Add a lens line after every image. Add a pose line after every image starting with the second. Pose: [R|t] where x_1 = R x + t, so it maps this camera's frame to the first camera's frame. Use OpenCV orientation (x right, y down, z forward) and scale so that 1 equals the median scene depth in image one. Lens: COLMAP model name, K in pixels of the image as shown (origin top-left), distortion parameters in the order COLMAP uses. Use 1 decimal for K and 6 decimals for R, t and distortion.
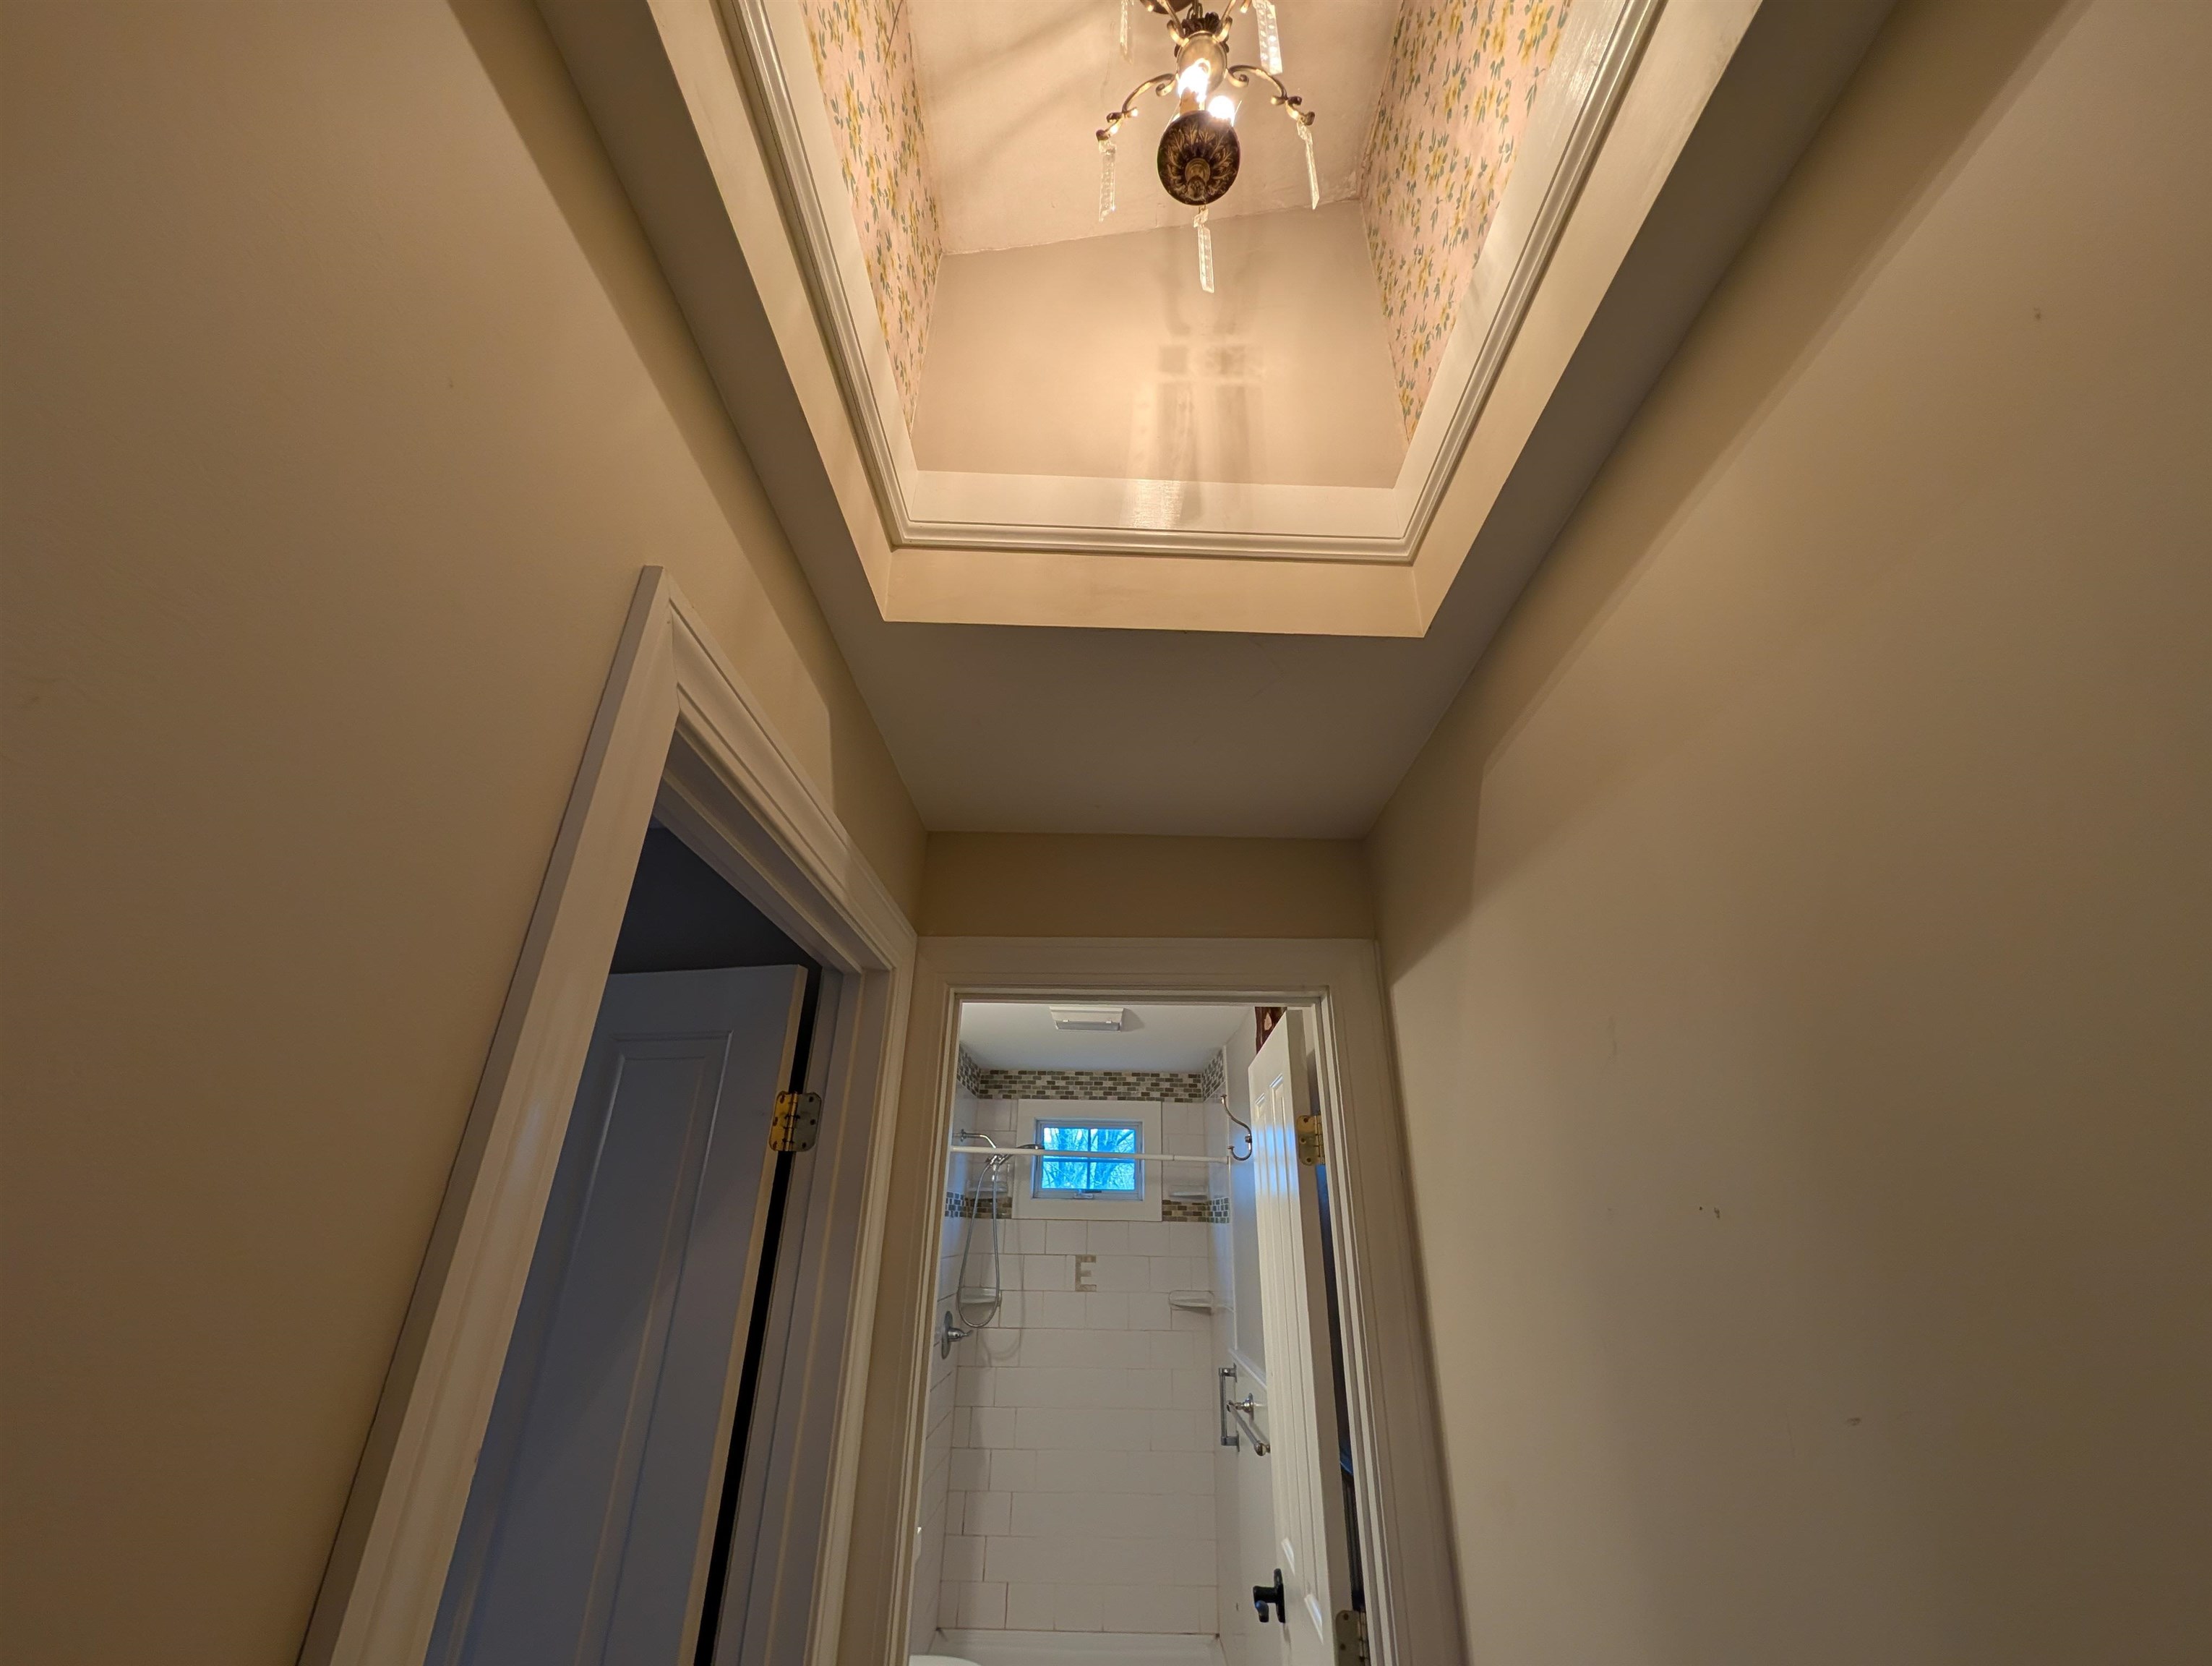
lens RADIAL K [[850.0, 0, 1107.3], [0, 850.0, 831.0], [0, 0, 1]] dist [0.001846, -0.000838]
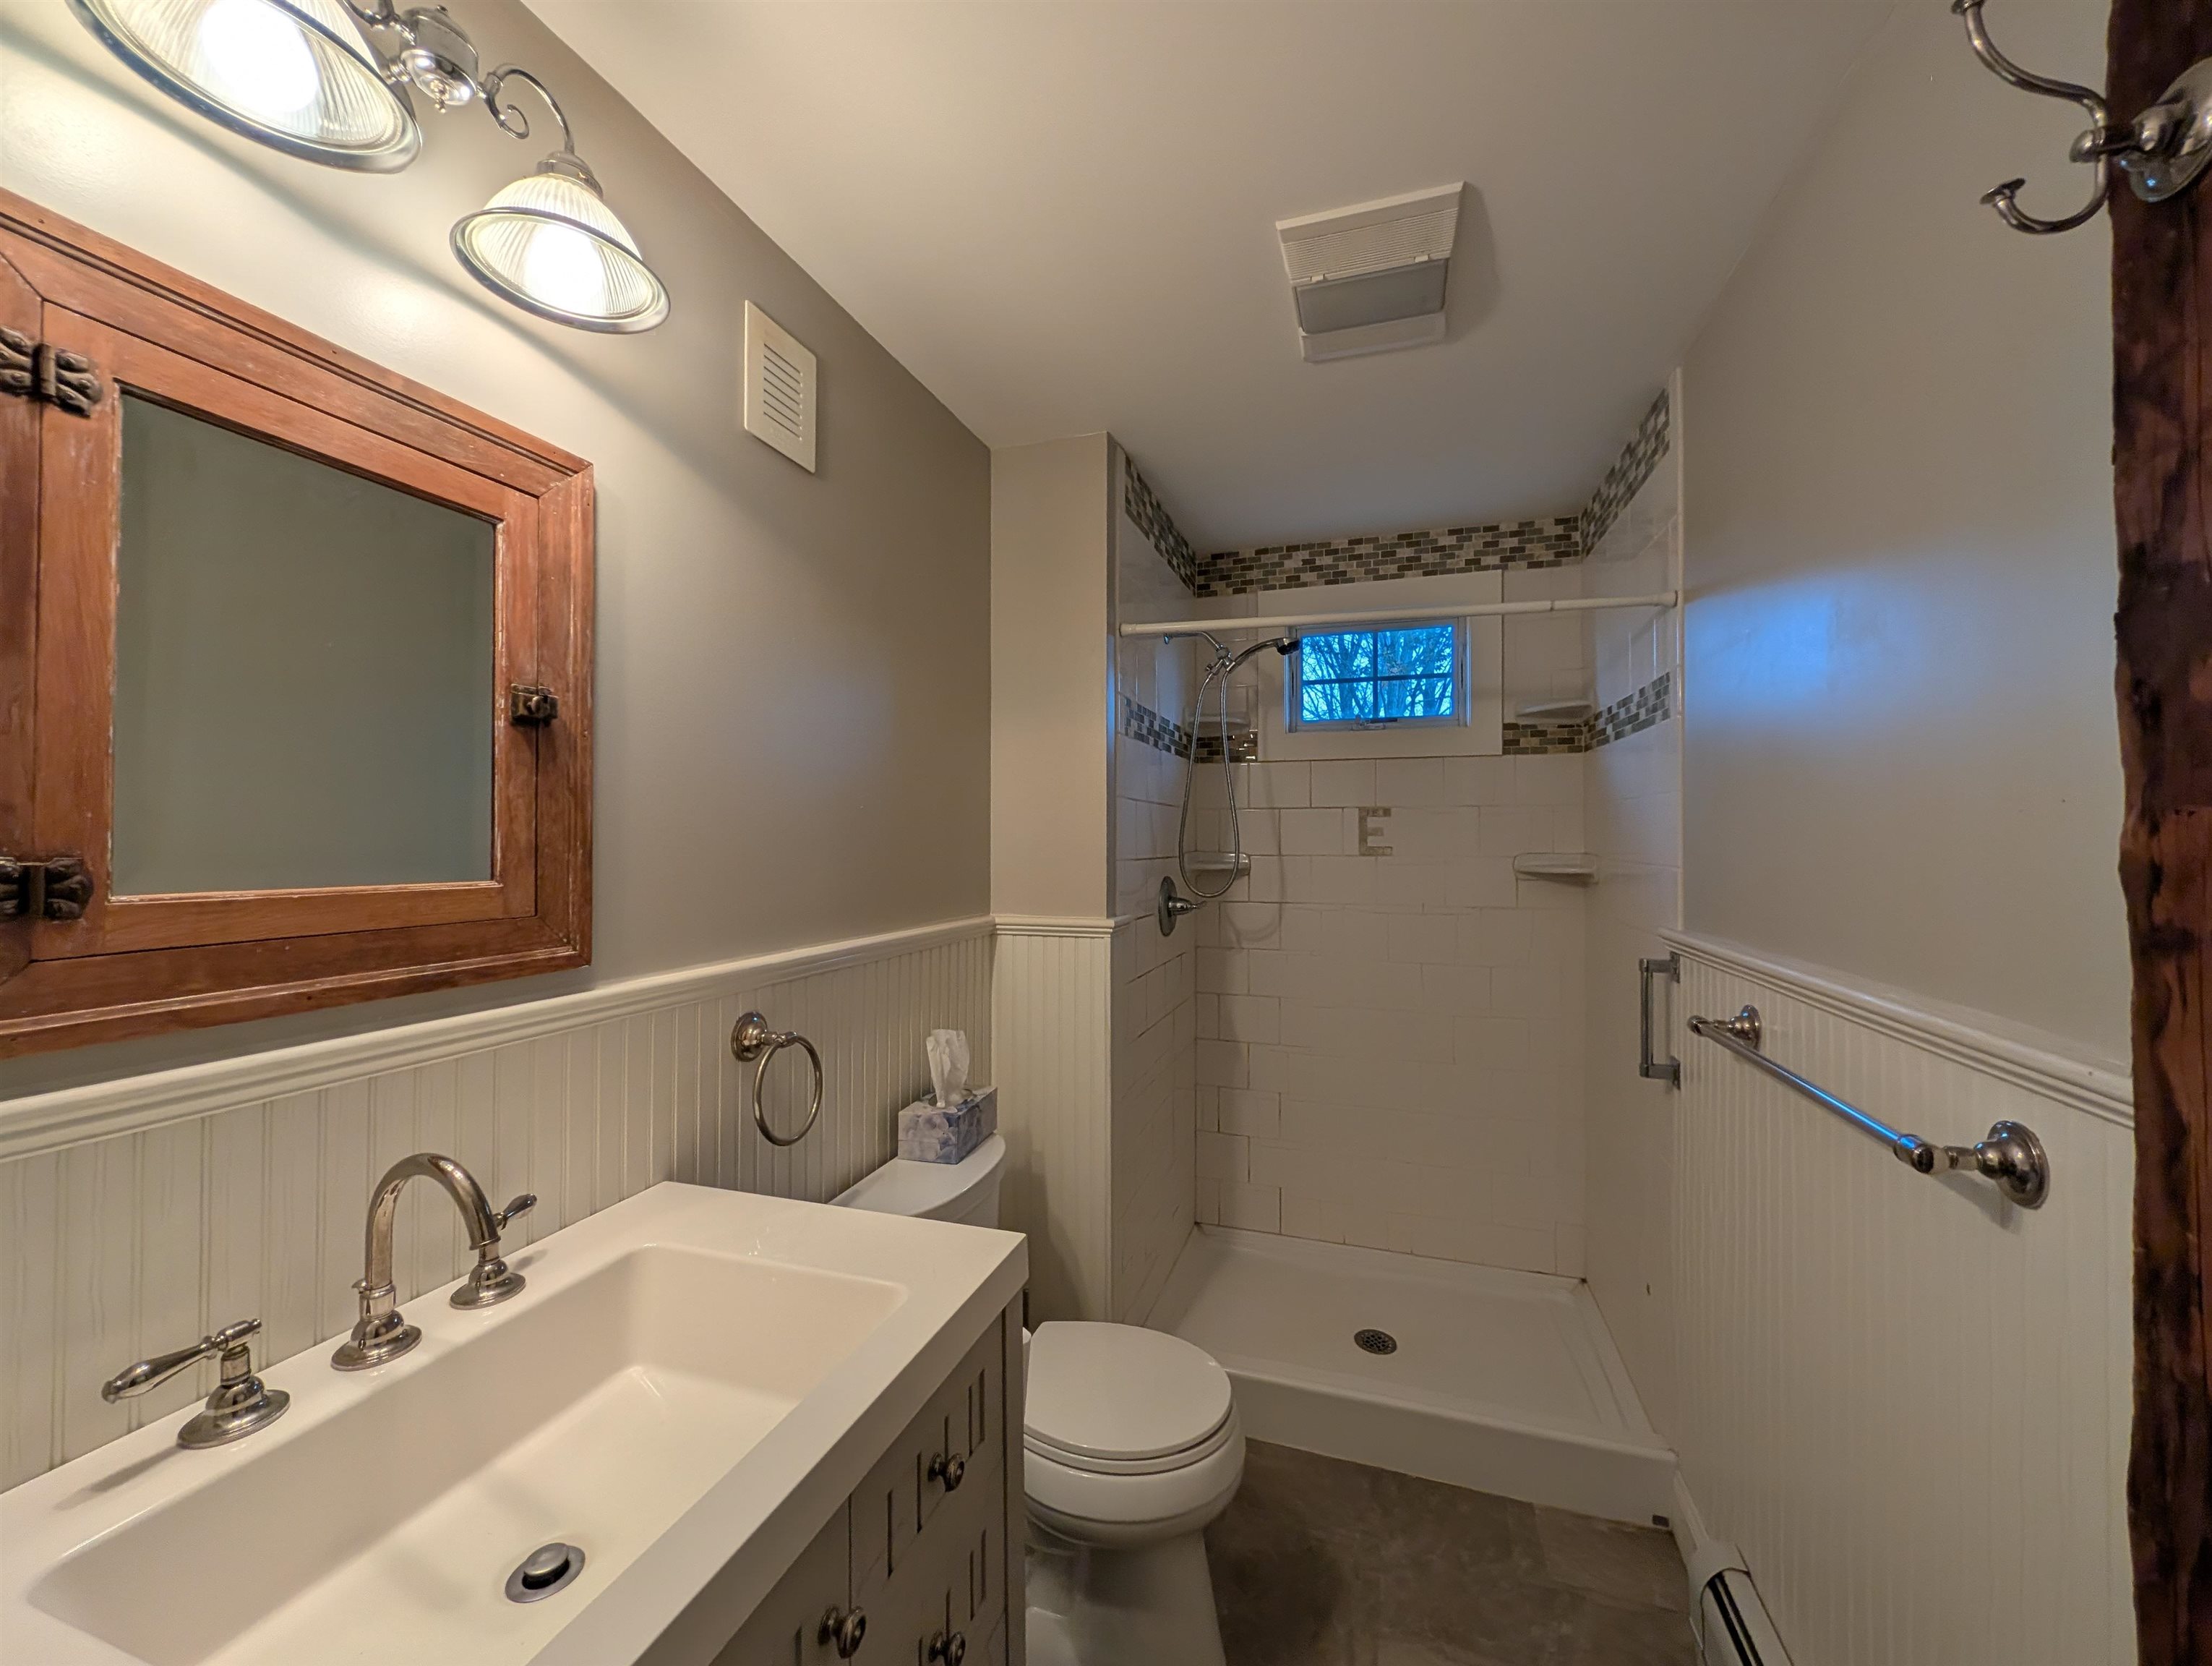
lens RADIAL K [[850.0, 0, 1106.5], [0, 850.0, 830.4], [0, 0, 1]] dist [0.001846, -0.000838]
pose [[0.949895, -0.018895, -0.311997, -0.017269], [0.144599, 0.911502, 0.385040, 0.226692], [0.277110, -0.410862, 0.868563, 0.355624]]
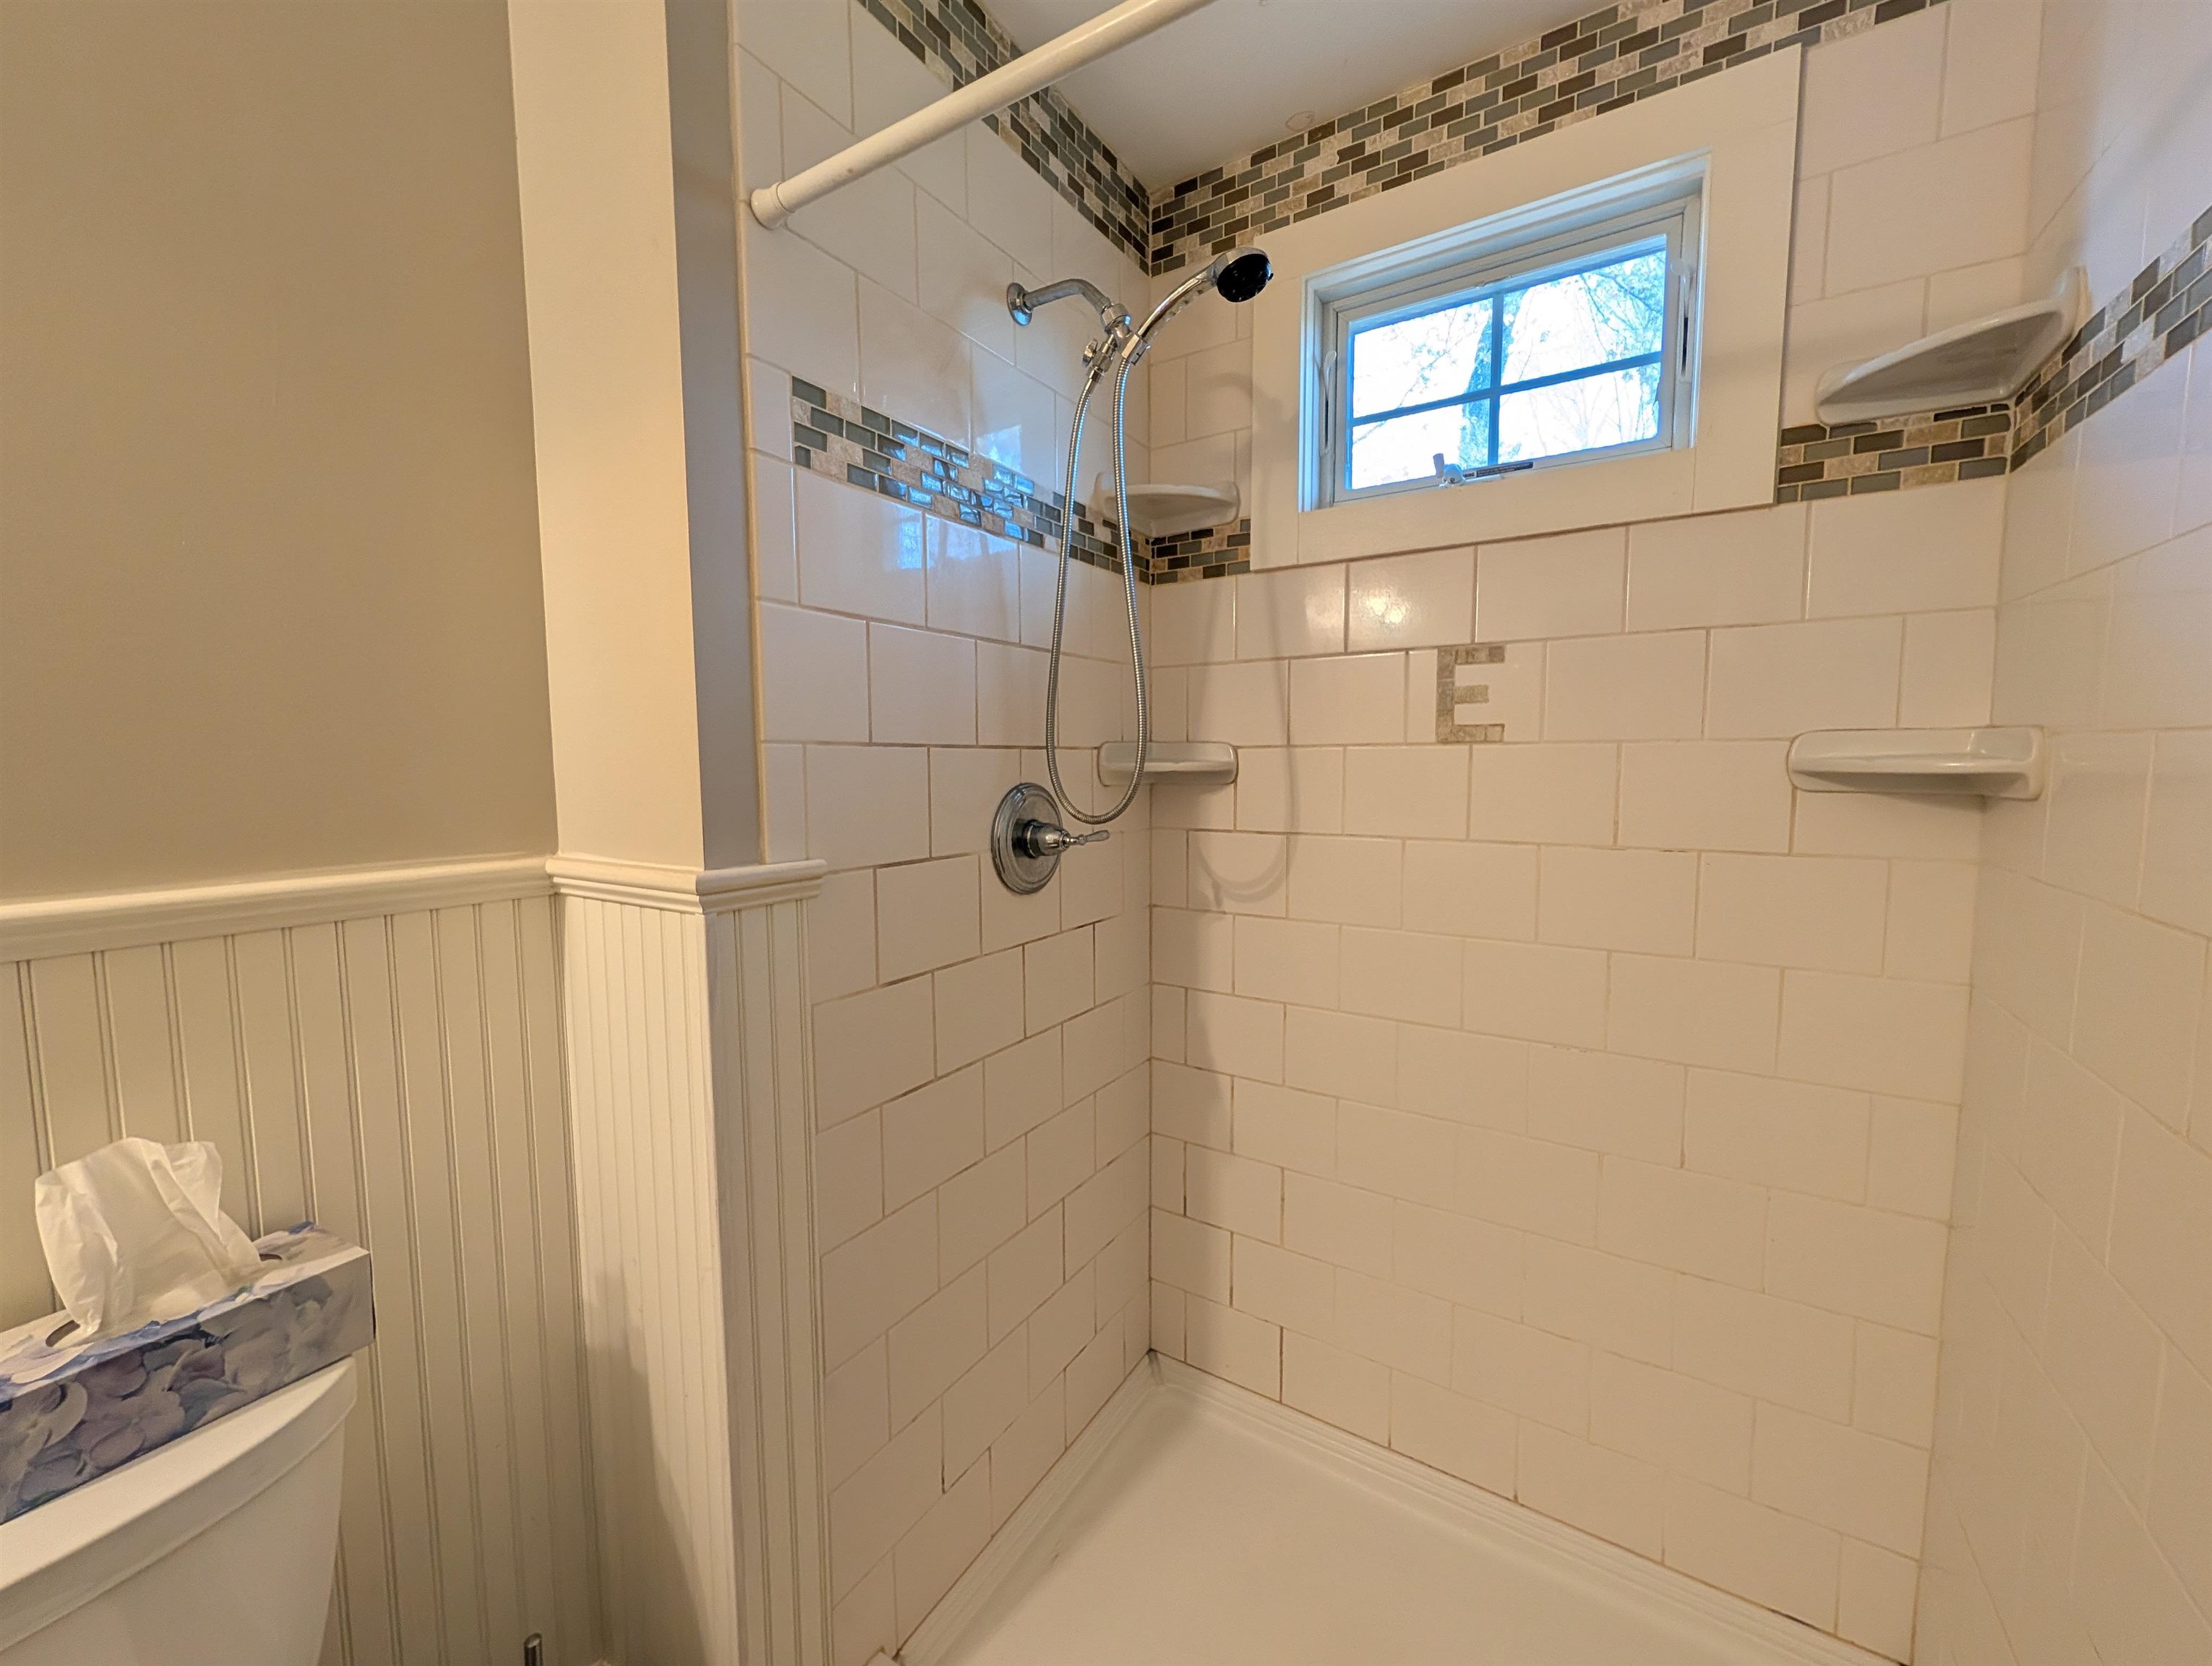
lens RADIAL K [[850.0, 0, 1106.1], [0, 850.0, 830.1], [0, 0, 1]] dist [0.001846, -0.000838]
pose [[0.845418, 0.023315, -0.533596, 0.031260], [0.243515, 0.872341, 0.423936, 0.379593], [0.475362, -0.488341, 0.731815, 0.644839]]
